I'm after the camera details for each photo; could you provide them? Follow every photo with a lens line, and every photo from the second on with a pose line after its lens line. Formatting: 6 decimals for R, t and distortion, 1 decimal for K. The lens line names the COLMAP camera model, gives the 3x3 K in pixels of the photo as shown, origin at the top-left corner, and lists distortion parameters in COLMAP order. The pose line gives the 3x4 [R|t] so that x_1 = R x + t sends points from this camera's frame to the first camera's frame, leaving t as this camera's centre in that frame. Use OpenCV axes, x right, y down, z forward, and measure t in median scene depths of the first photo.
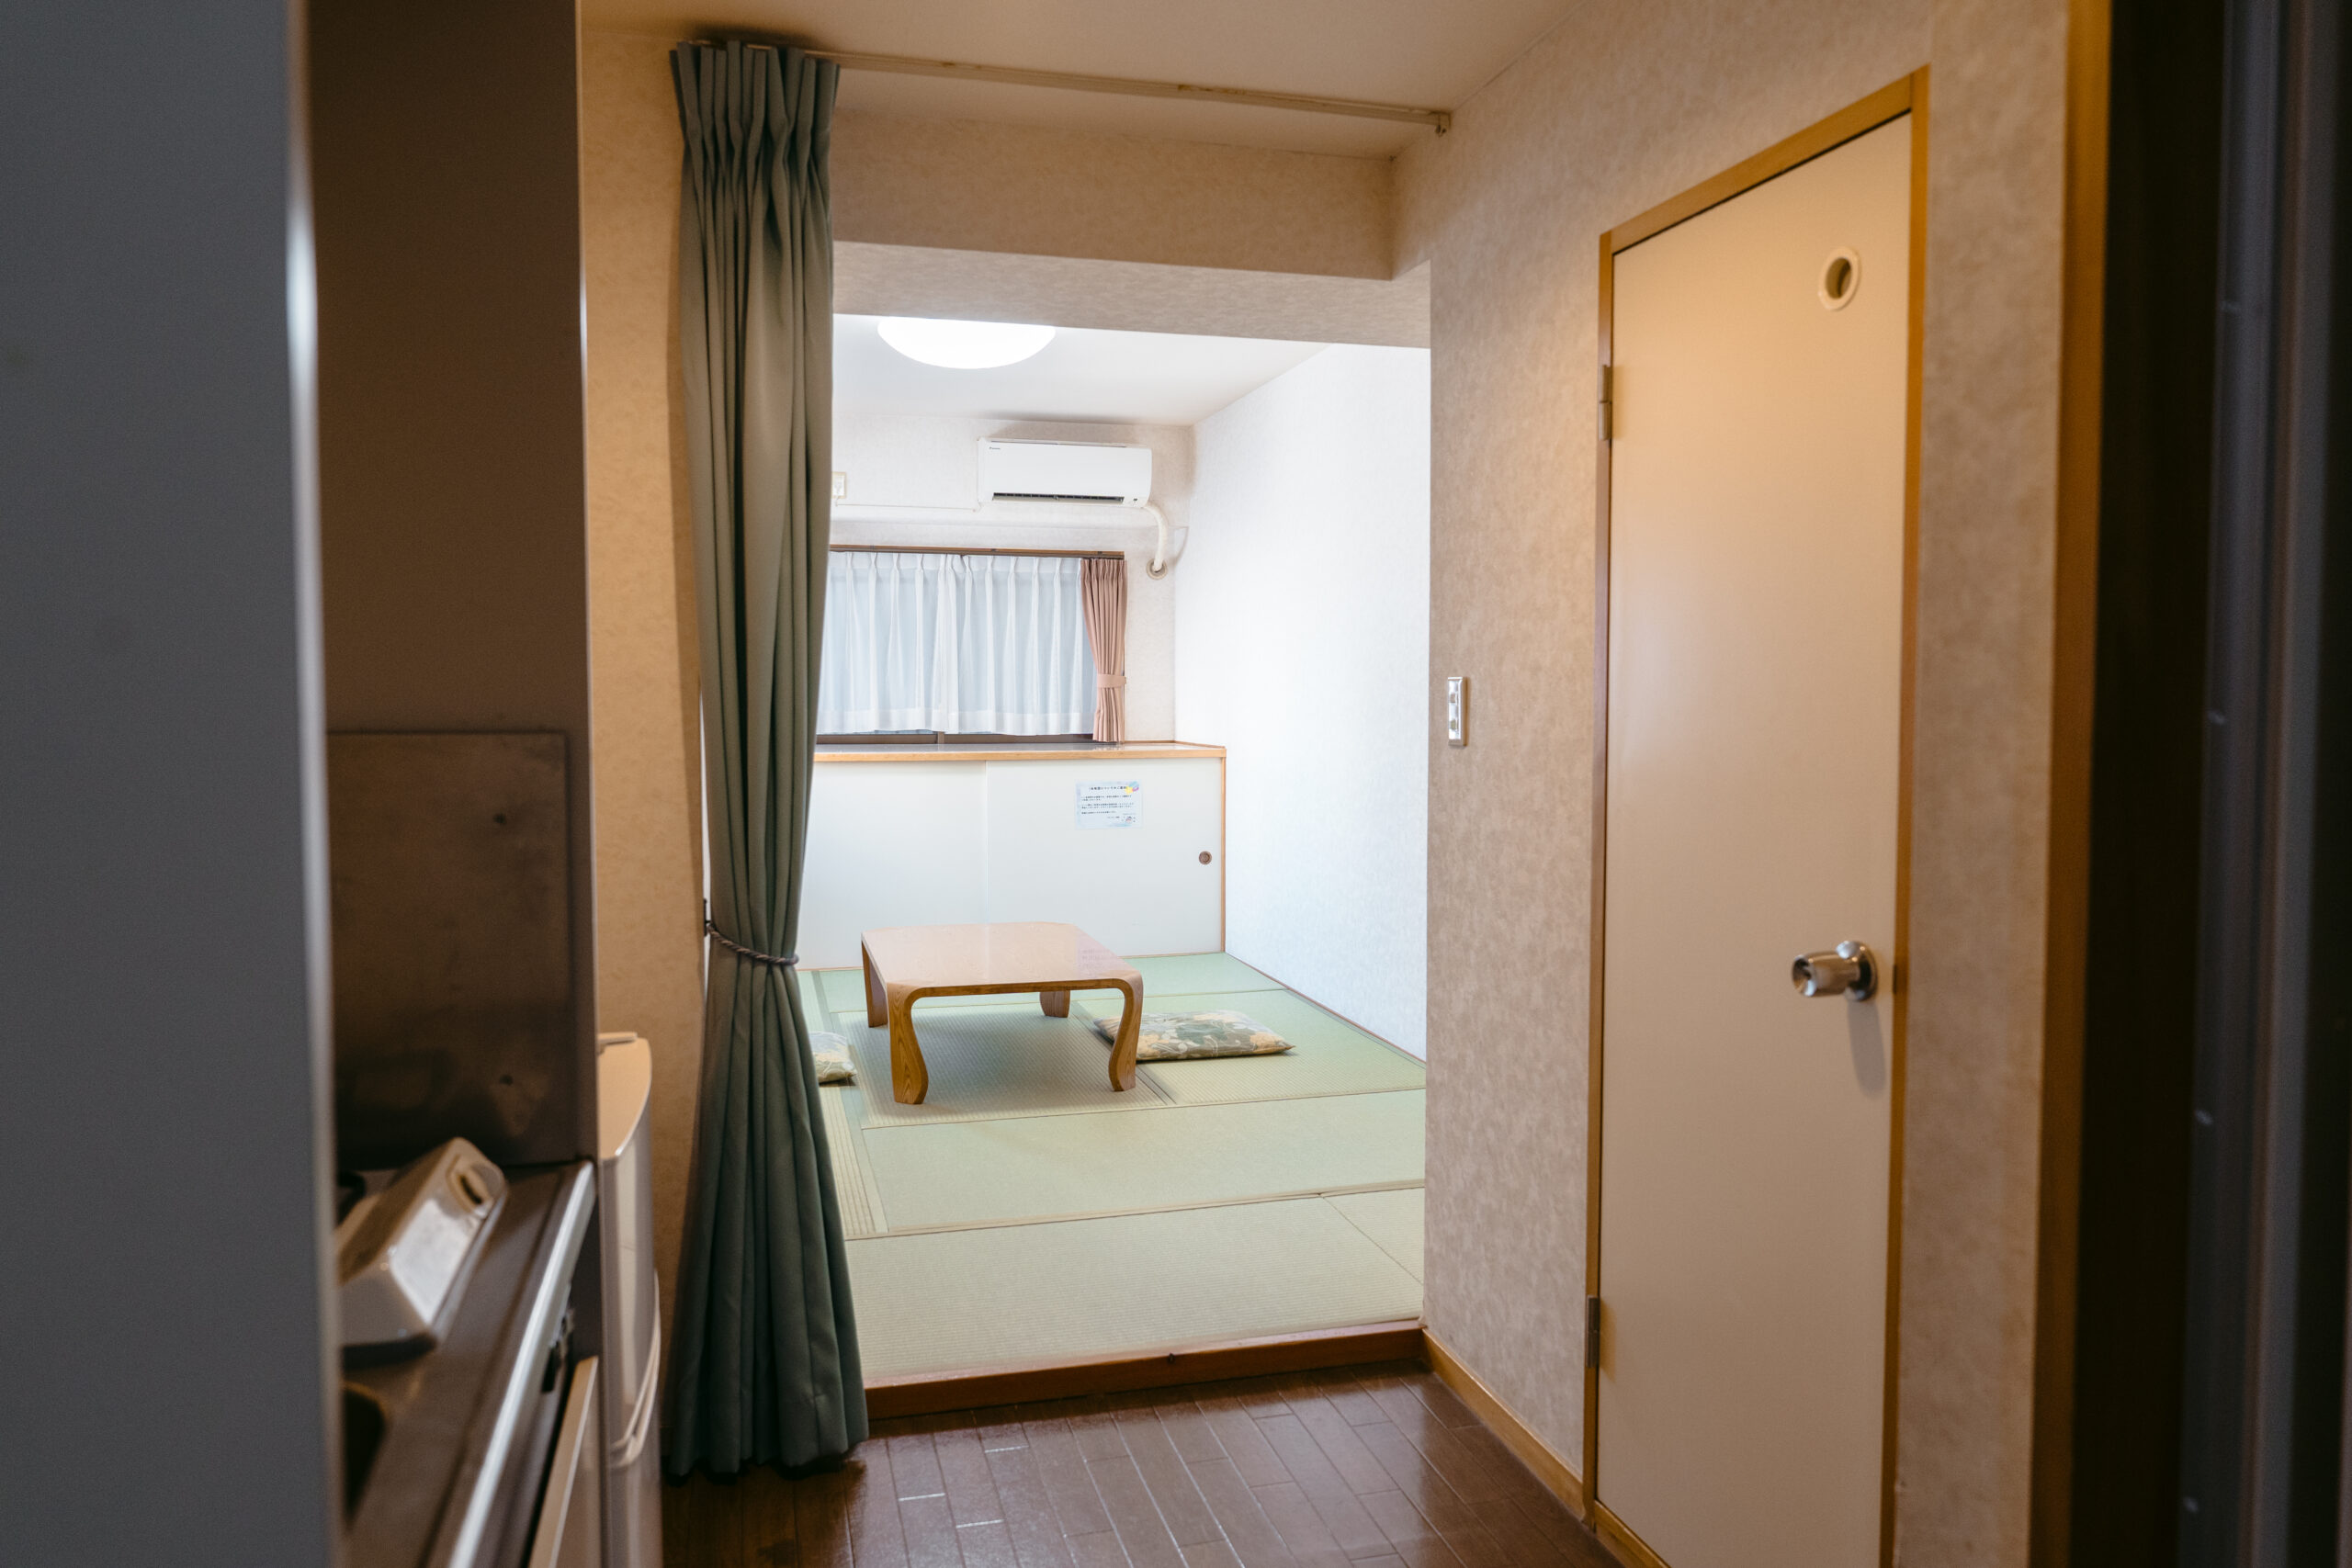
lens RADIAL K [[1601.9, 0, 1176.0], [0, 1601.9, 784.0], [0, 0, 1]] dist [-0.003689, 0.002224]
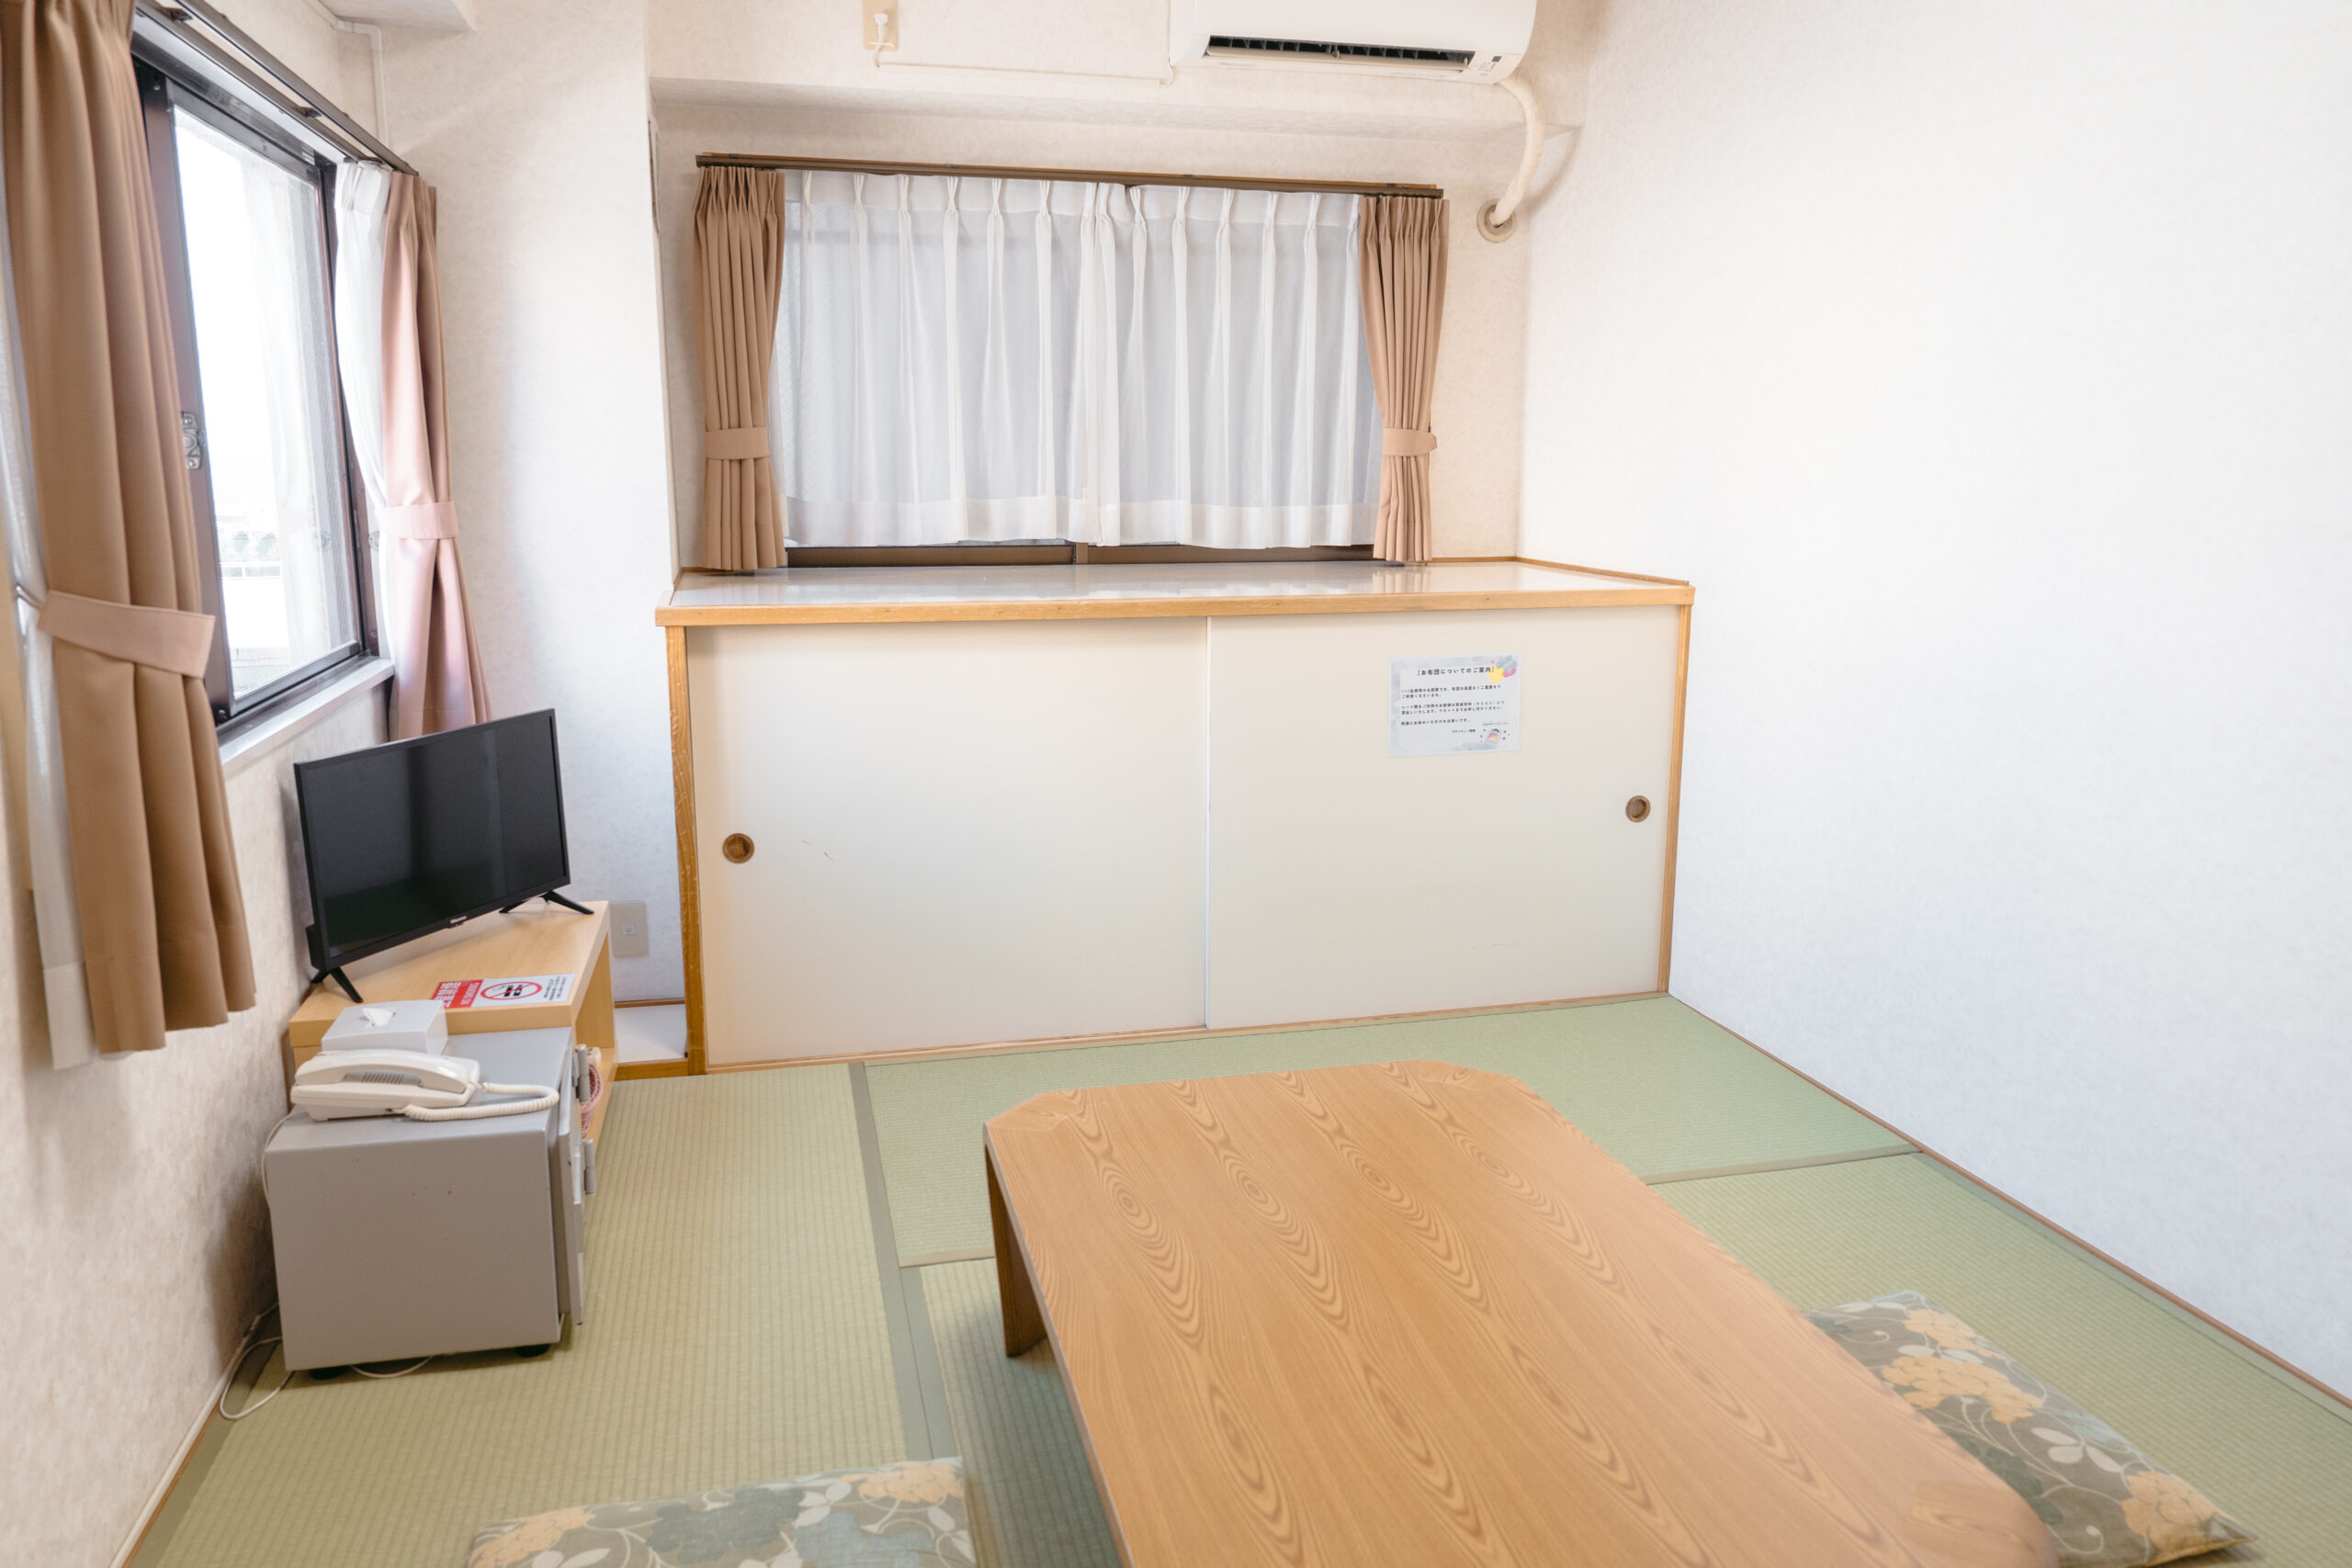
lens RADIAL K [[1701.9, 0, 1192.1], [0, 1701.9, 781.7], [0, 0, 1]] dist [-0.007643, 0.001010]
pose [[0.999872, 0.005013, -0.015171, -0.103561], [-0.002883, 0.990530, 0.137266, -0.031412], [0.015715, -0.137204, 0.990418, 0.445915]]
